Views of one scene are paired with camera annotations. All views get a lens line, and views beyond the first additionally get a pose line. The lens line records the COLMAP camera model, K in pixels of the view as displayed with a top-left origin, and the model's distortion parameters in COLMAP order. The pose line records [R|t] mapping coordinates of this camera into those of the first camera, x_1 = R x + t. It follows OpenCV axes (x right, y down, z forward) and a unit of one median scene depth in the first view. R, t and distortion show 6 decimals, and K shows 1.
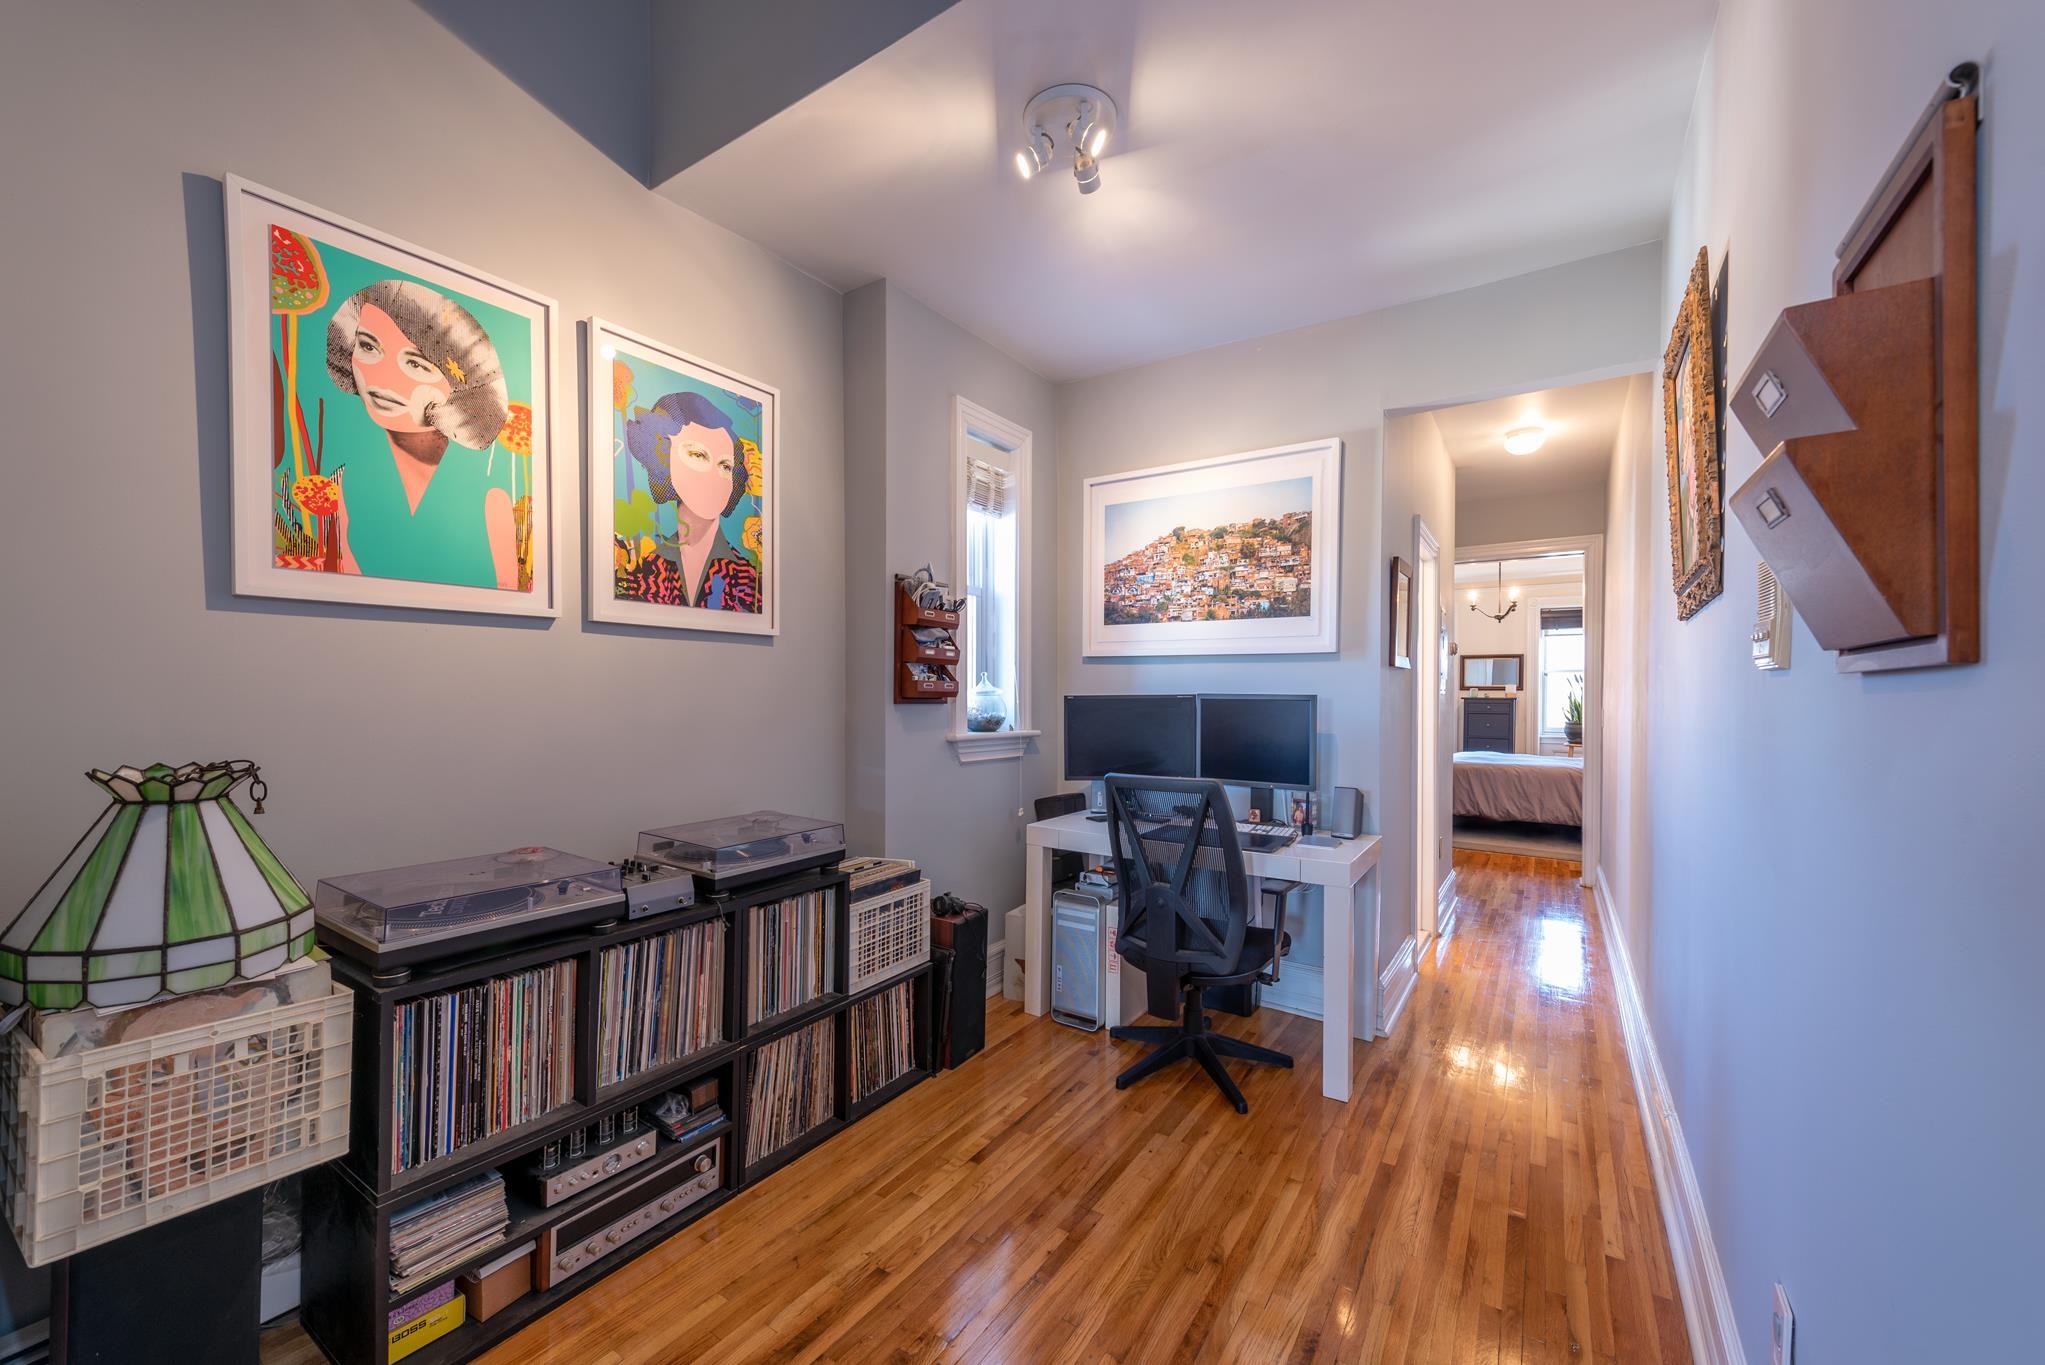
lens RADIAL K [[781.5, 0, 1004.8], [0, 781.5, 692.0], [0, 0, 1]] dist [0.001303, -0.000413]
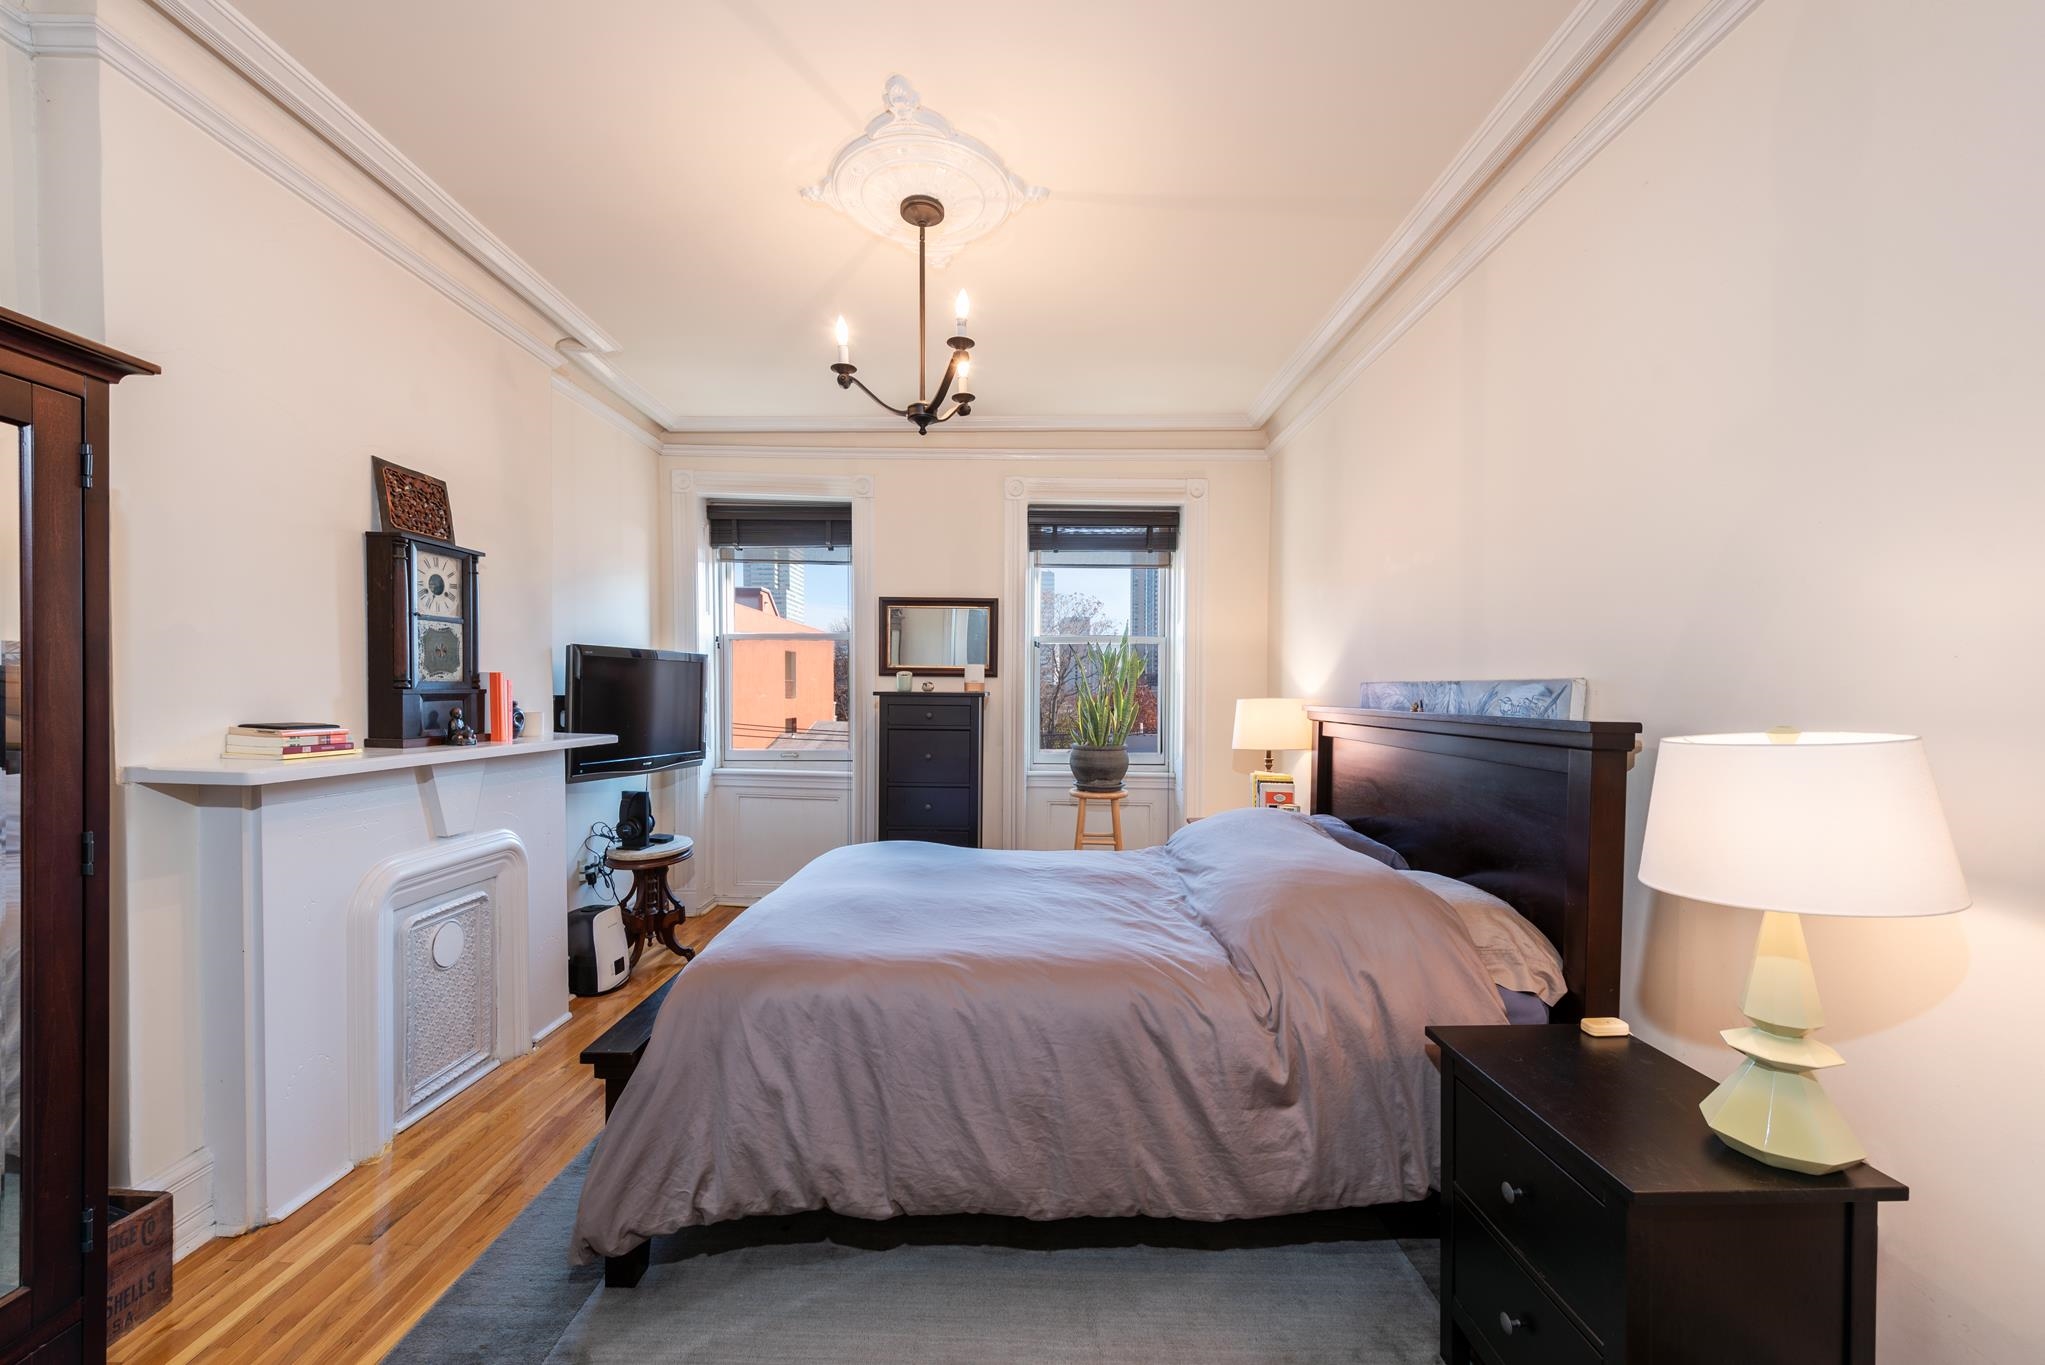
lens RADIAL K [[781.5, 0, 1021.4], [0, 781.5, 691.7], [0, 0, 1]] dist [0.001303, -0.000413]
pose [[0.805388, 0.001675, 0.592746, 0.399263], [-0.000139, 0.999997, -0.002637, 0.007824], [-0.592749, 0.002042, 0.805385, 0.617470]]
